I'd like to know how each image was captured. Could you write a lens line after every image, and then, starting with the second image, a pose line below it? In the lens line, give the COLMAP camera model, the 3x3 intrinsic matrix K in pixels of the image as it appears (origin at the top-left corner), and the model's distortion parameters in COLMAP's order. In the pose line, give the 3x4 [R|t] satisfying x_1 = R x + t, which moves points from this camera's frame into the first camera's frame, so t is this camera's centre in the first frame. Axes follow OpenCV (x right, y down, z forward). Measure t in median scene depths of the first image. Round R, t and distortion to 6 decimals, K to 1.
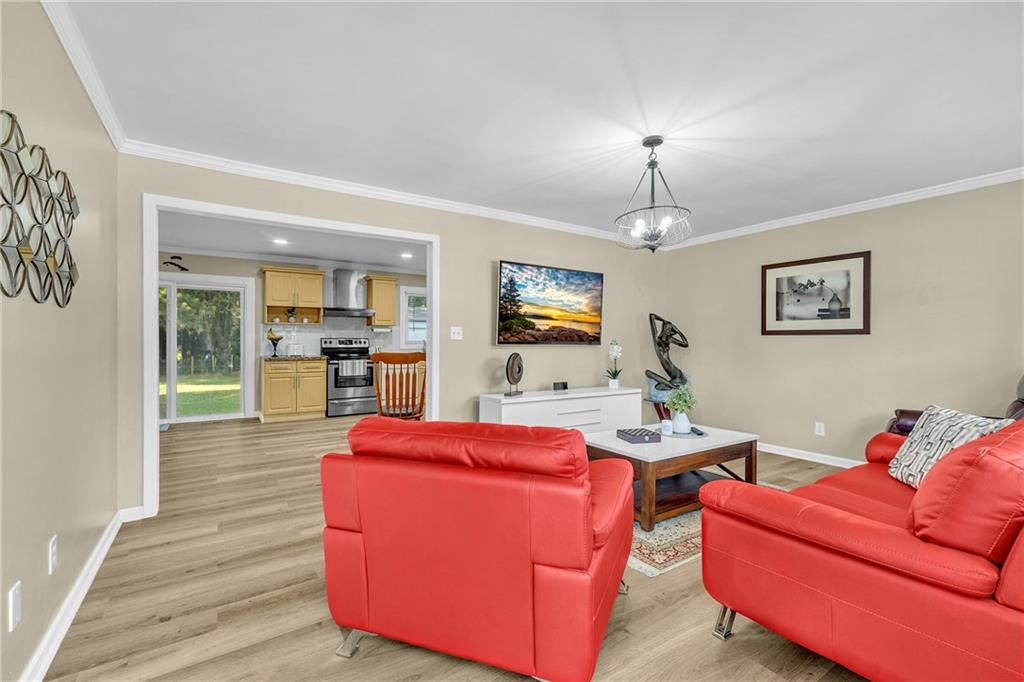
lens RADIAL K [[446.4, 0, 512.1], [0, 446.4, 341.4], [0, 0, 1]] dist [0.012102, -0.002758]
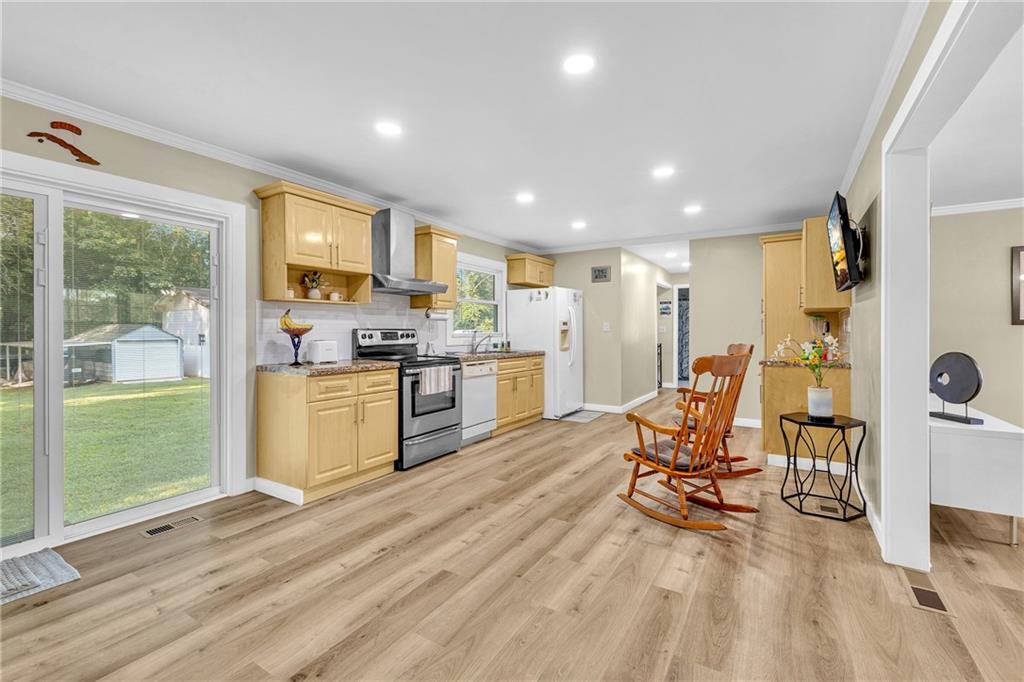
lens RADIAL K [[446.4, 0, 515.7], [0, 446.4, 332.5], [0, 0, 1]] dist [0.012102, -0.002758]
pose [[0.905528, -0.005073, 0.424256, -0.519138], [0.003696, 0.999985, 0.004069, -0.004642], [-0.424270, -0.002116, 0.905533, 0.437664]]
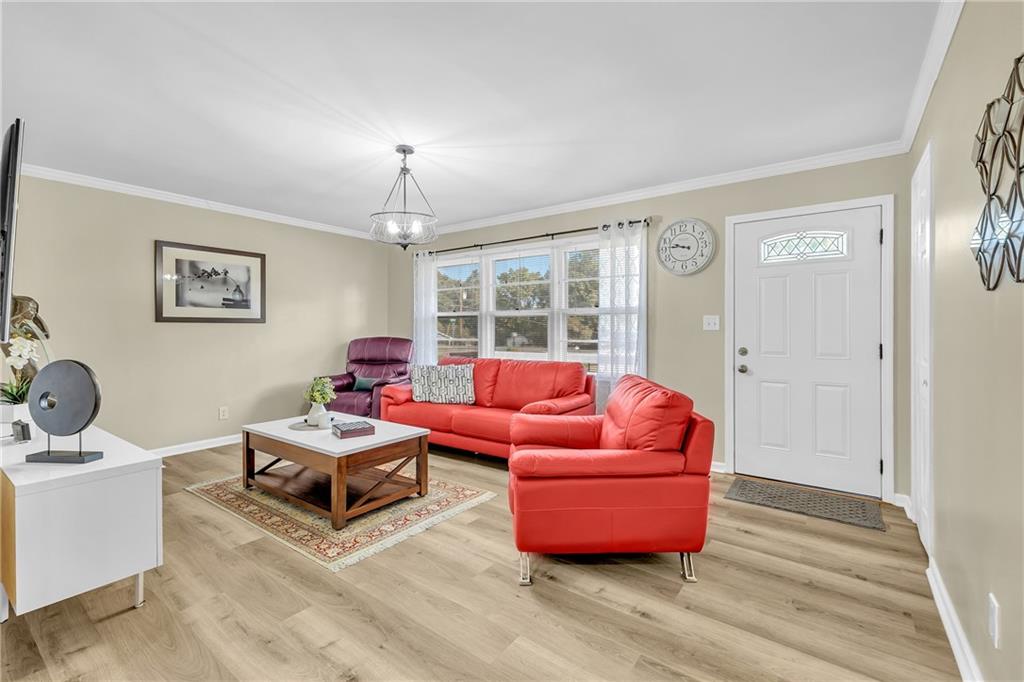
lens RADIAL K [[446.4, 0, 514.5], [0, 446.4, 326.9], [0, 0, 1]] dist [0.012102, -0.002758]
pose [[-0.346605, -0.000390, 0.938011, -0.344514], [0.000511, 1.000000, 0.000604, -0.003337], [-0.938011, 0.000689, -0.346605, 0.474945]]
